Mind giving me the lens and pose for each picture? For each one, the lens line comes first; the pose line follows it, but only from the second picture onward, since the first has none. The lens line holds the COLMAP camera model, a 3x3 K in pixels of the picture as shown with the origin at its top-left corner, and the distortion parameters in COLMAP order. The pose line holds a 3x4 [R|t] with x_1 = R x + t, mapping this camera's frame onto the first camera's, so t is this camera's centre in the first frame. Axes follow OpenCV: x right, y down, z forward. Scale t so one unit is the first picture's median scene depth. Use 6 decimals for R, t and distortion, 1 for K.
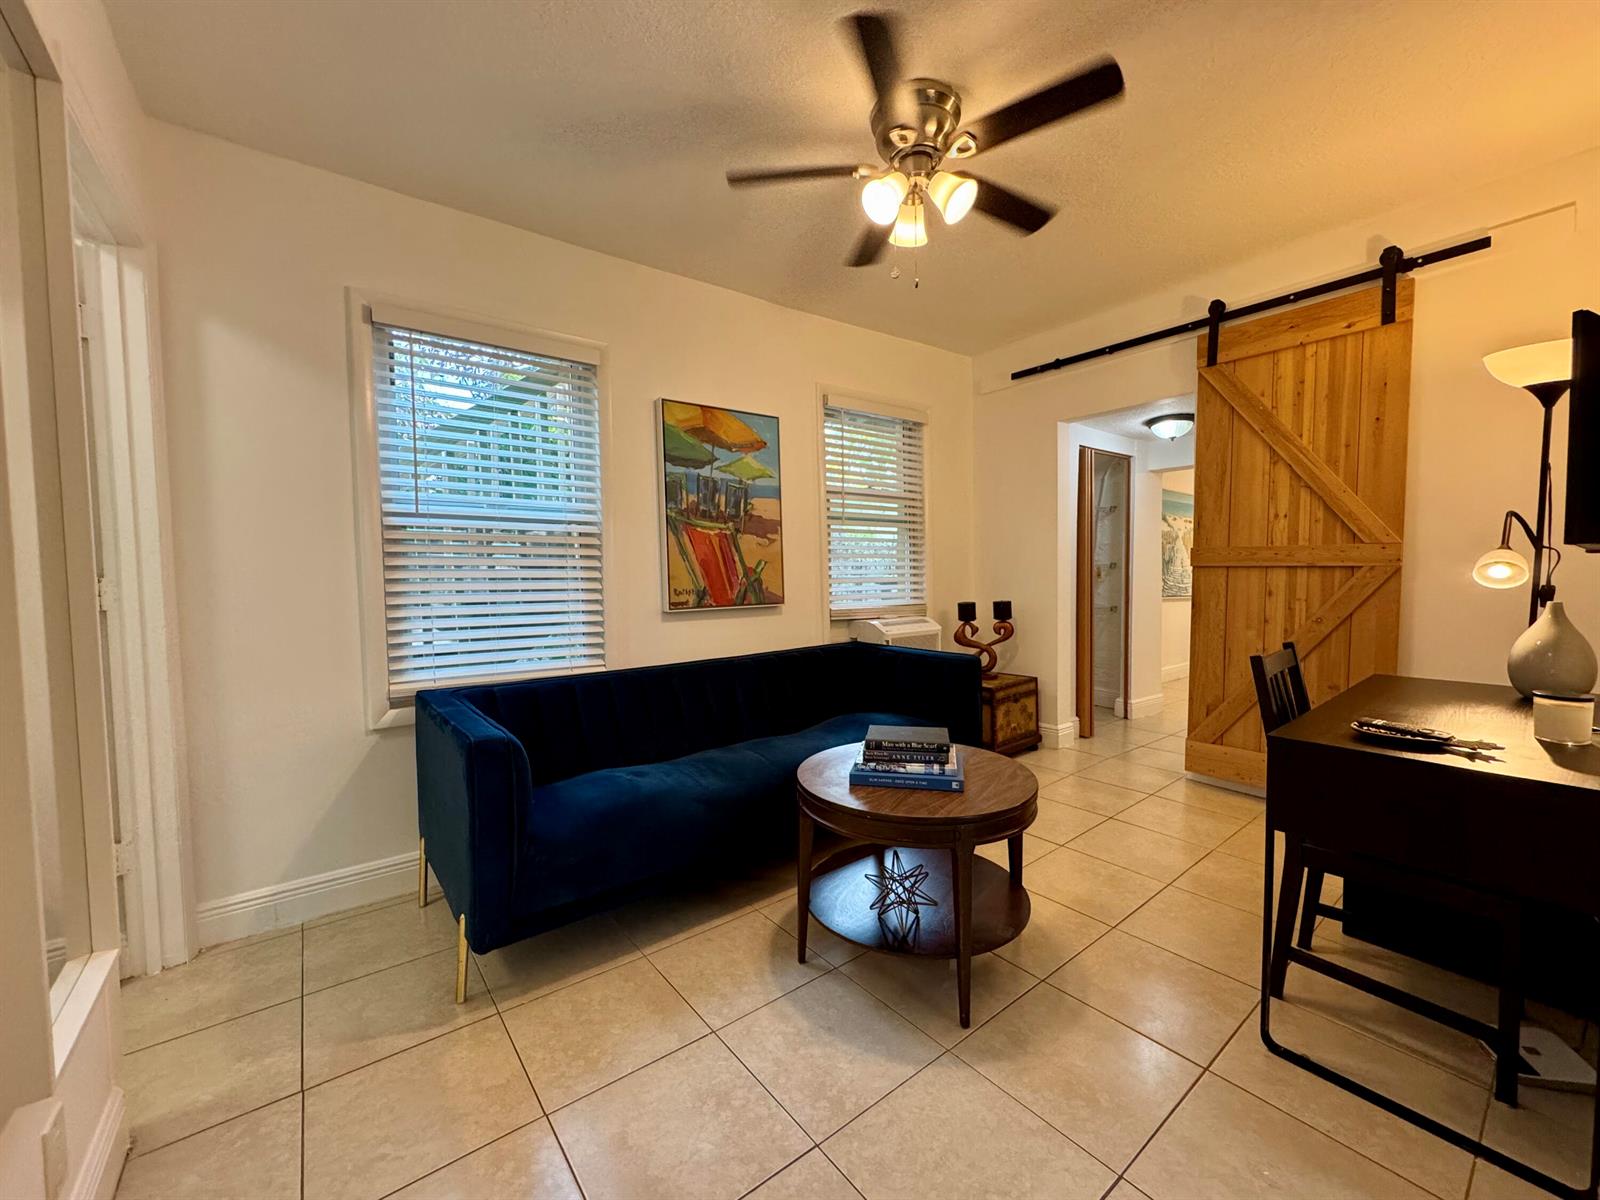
lens RADIAL K [[641.9, 0, 807.0], [0, 641.9, 593.6], [0, 0, 1]] dist [-0.001753, 0.000184]
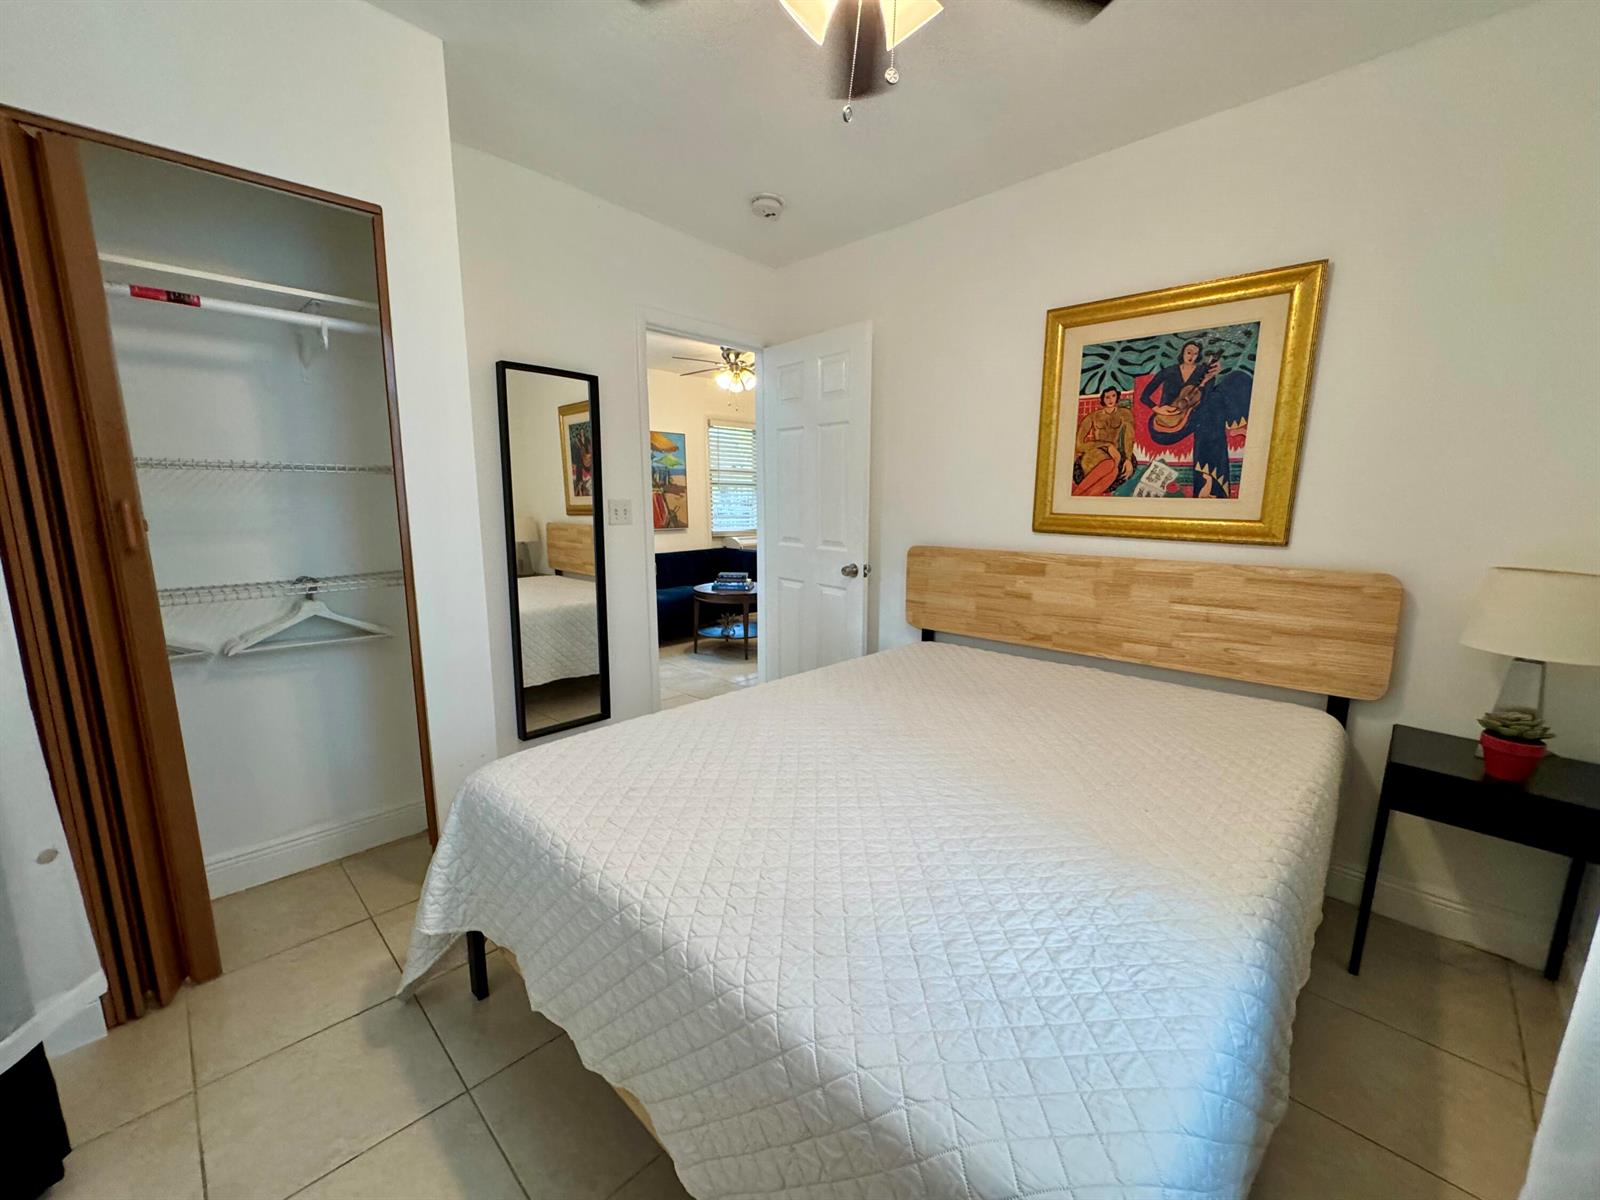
lens RADIAL K [[641.9, 0, 791.1], [0, 641.9, 614.0], [0, 0, 1]] dist [-0.001753, 0.000184]
pose [[0.992621, -0.001978, 0.121245, 0.042223], [-0.014516, 0.990739, 0.135003, 0.007144], [-0.120389, -0.135767, 0.983399, -1.105934]]
